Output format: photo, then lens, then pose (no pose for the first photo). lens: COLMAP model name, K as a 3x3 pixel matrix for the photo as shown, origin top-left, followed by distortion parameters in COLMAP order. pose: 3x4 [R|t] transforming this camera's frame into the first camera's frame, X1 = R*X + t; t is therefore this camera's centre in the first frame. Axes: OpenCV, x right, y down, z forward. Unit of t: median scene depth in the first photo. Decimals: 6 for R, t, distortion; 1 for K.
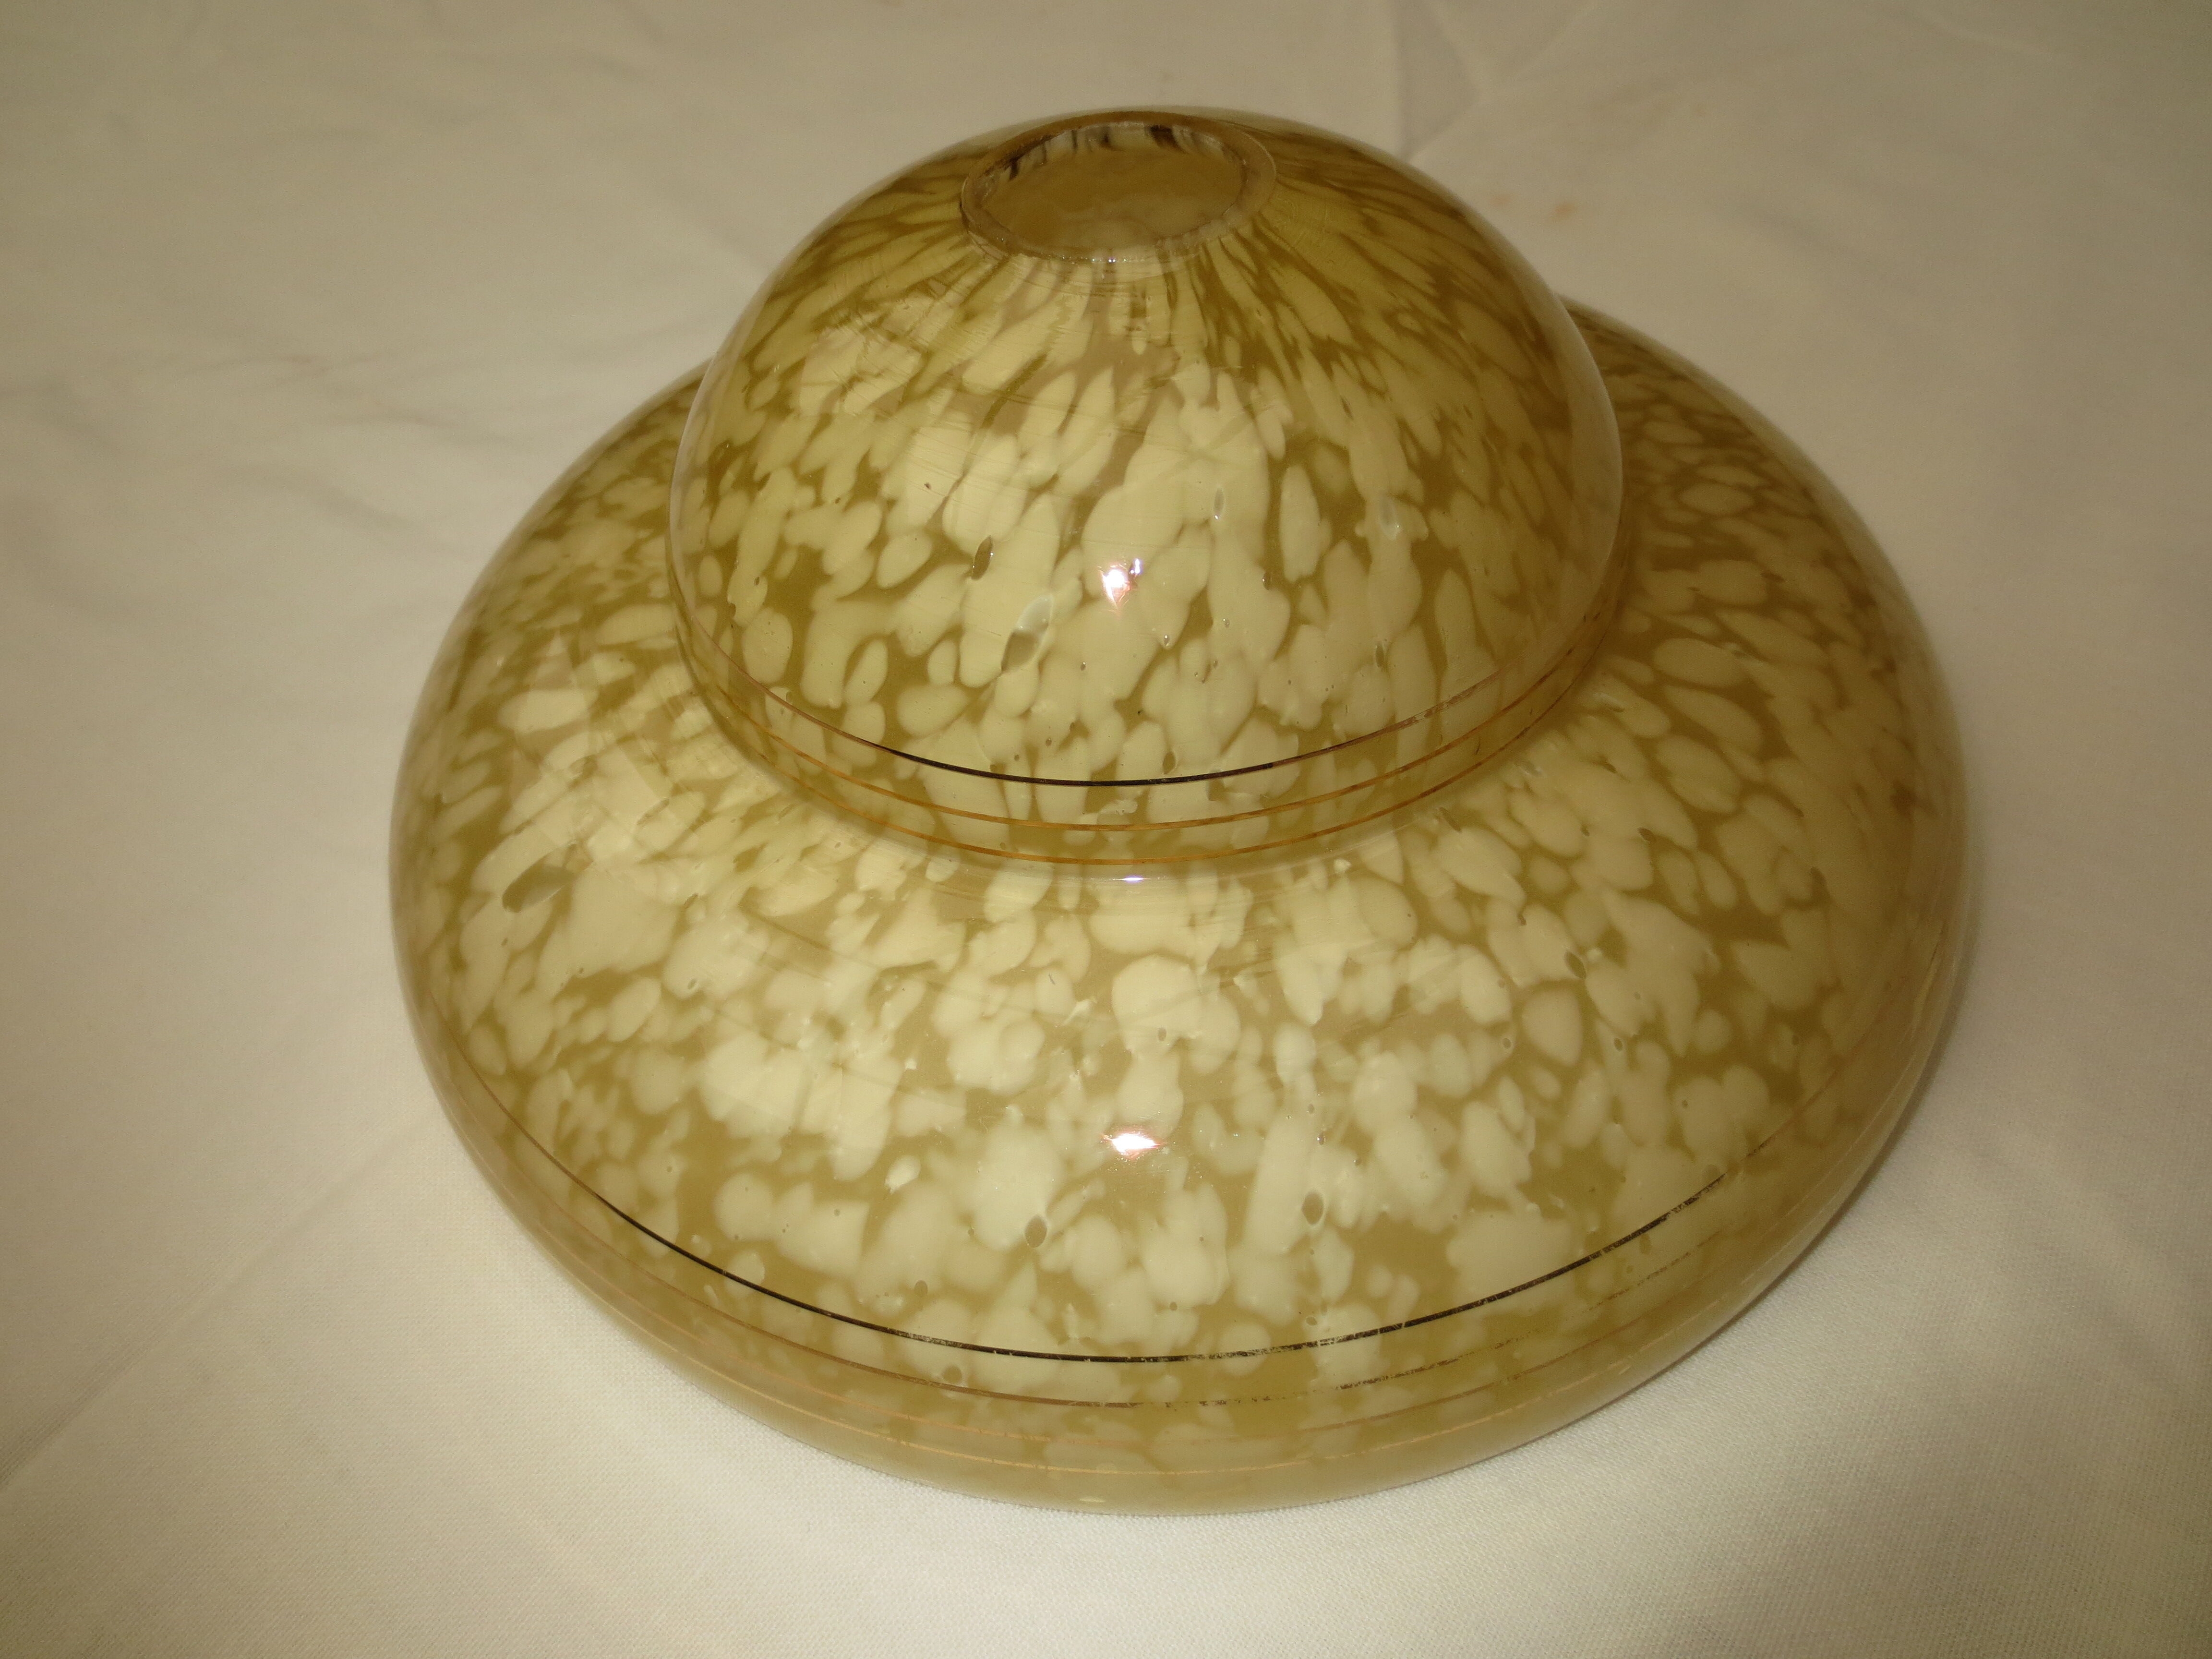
lens RADIAL K [[1557.3, 0, 1106.0], [0, 1557.3, 829.5], [0, 0, 1]] dist [-0.032653, 0.007956]
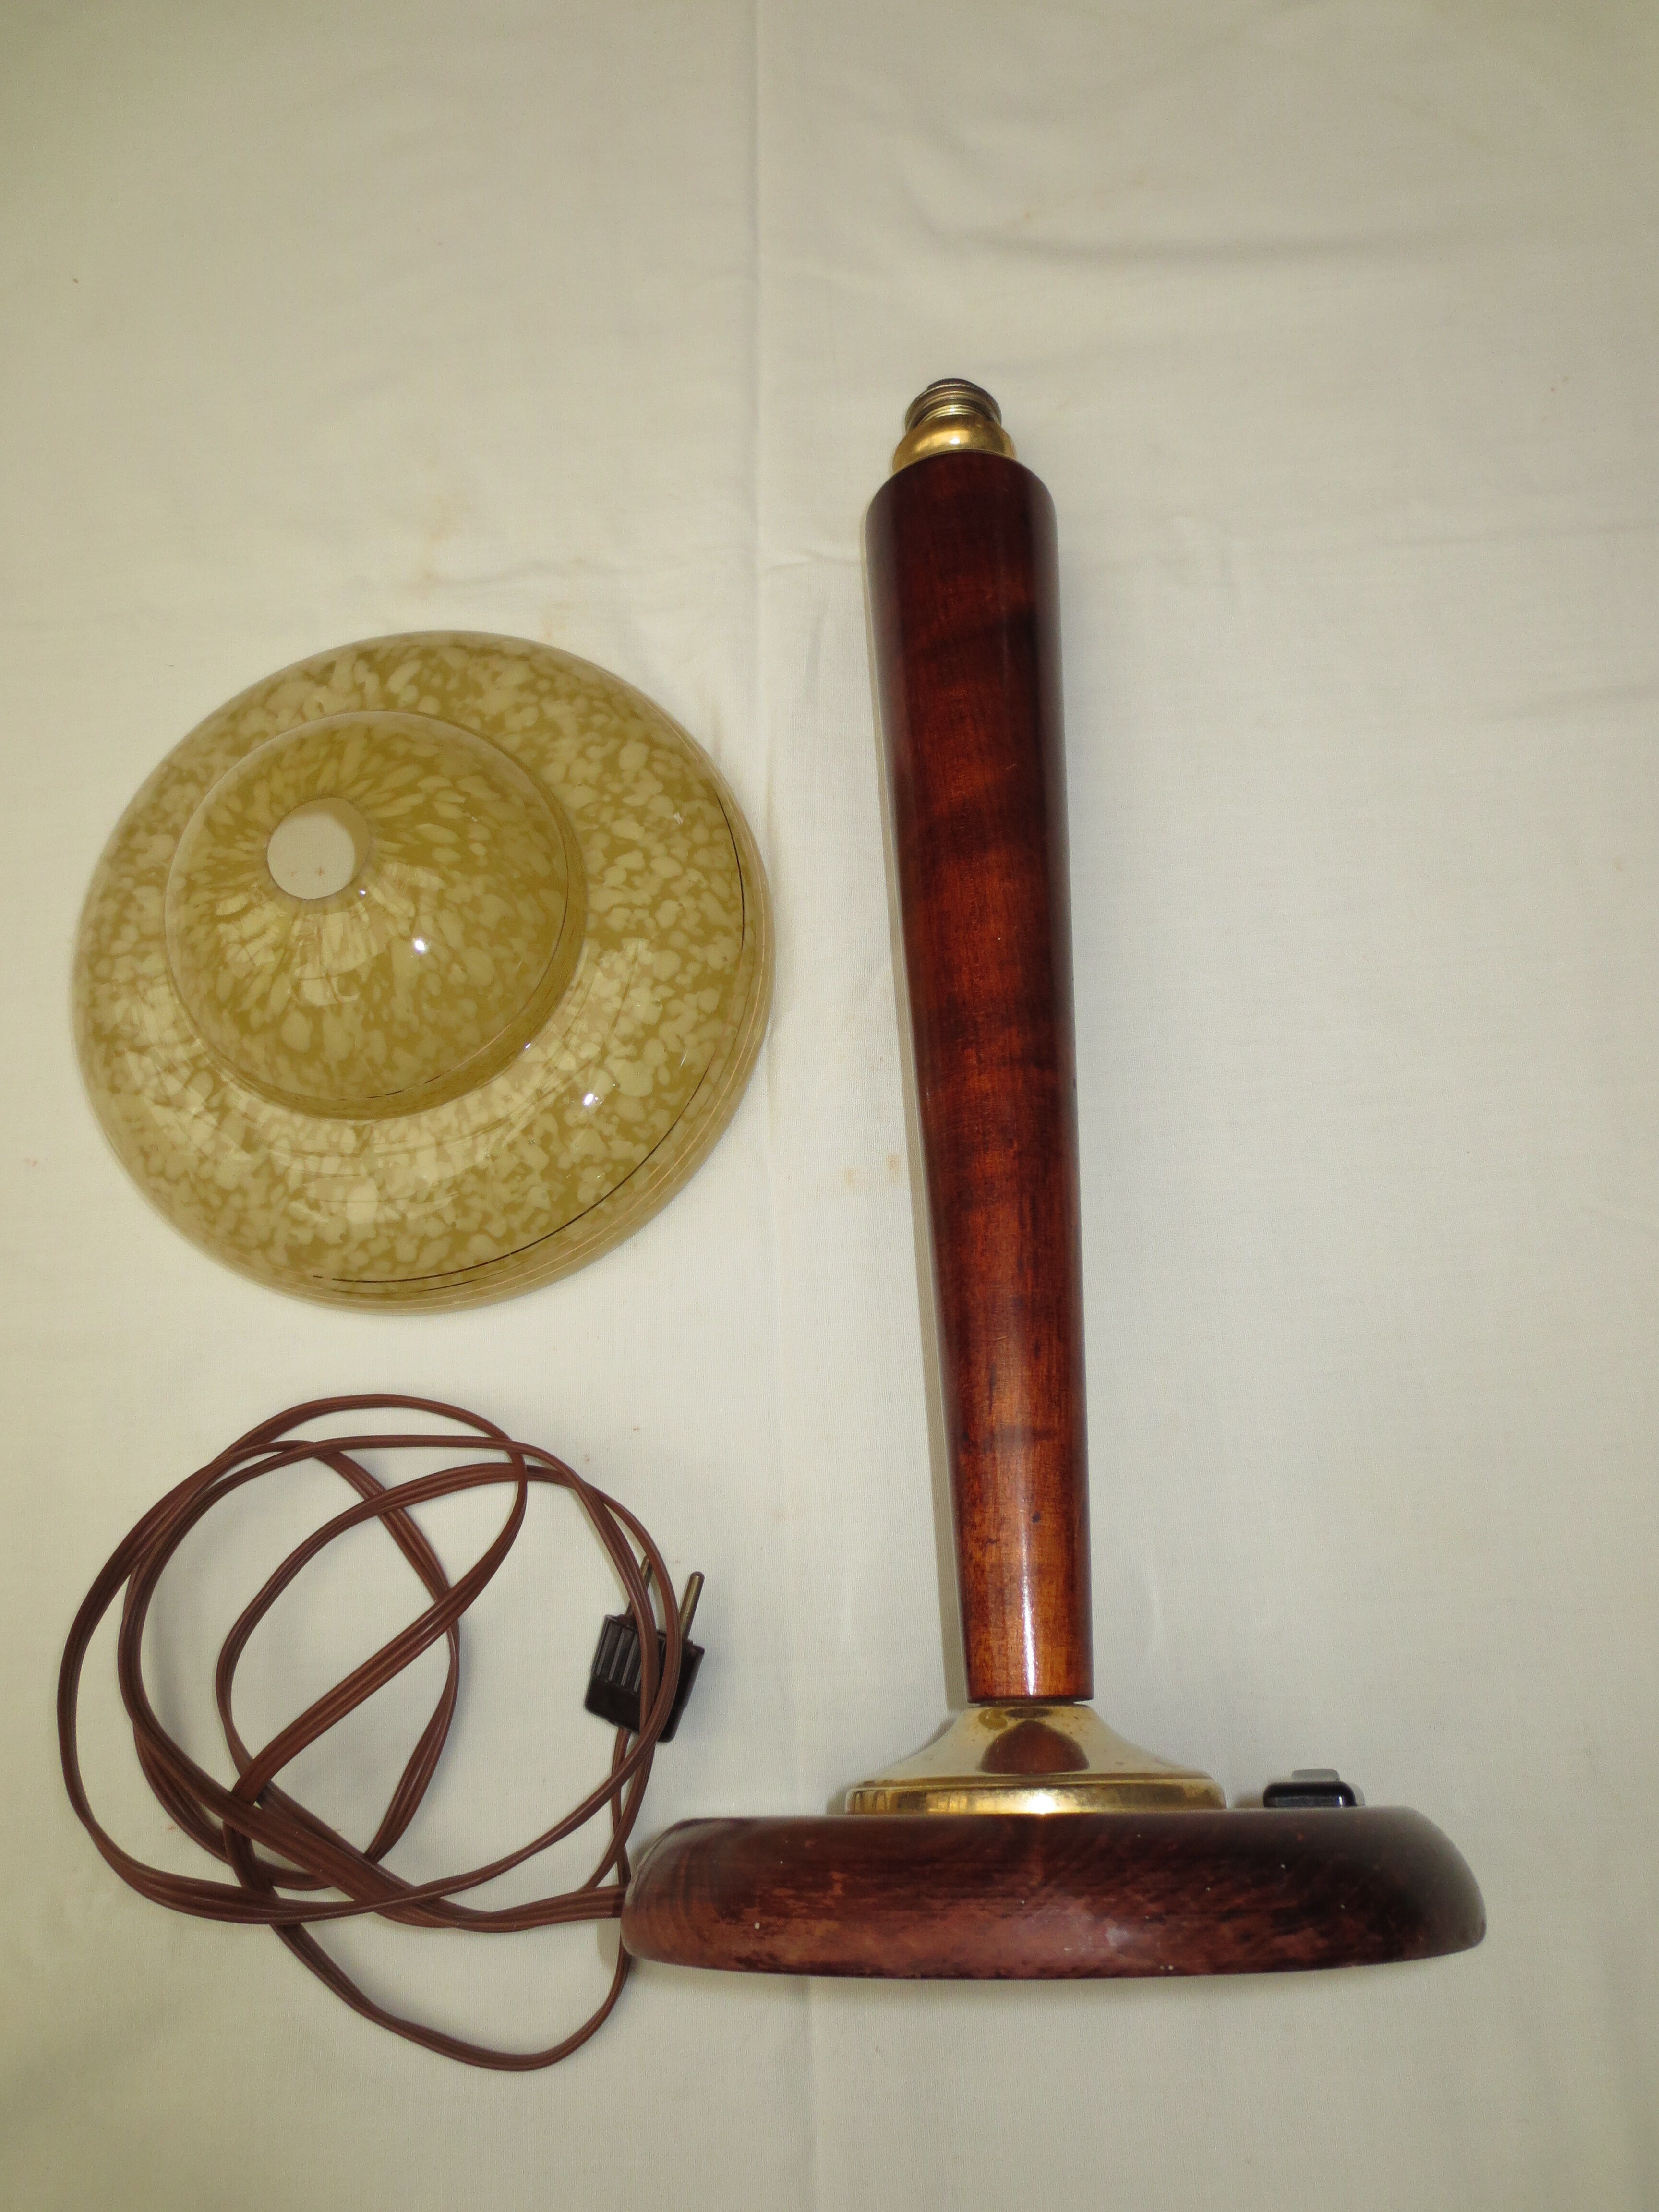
lens RADIAL K [[1557.3, 0, 829.5], [0, 1557.3, 1106.0], [0, 0, 1]] dist [-0.032653, 0.007956]
pose [[-0.320078, 0.936858, -0.140881, 0.498316], [-0.629003, -0.098947, 0.771080, -3.018946], [0.708453, 0.335420, 0.620958, 0.215857]]
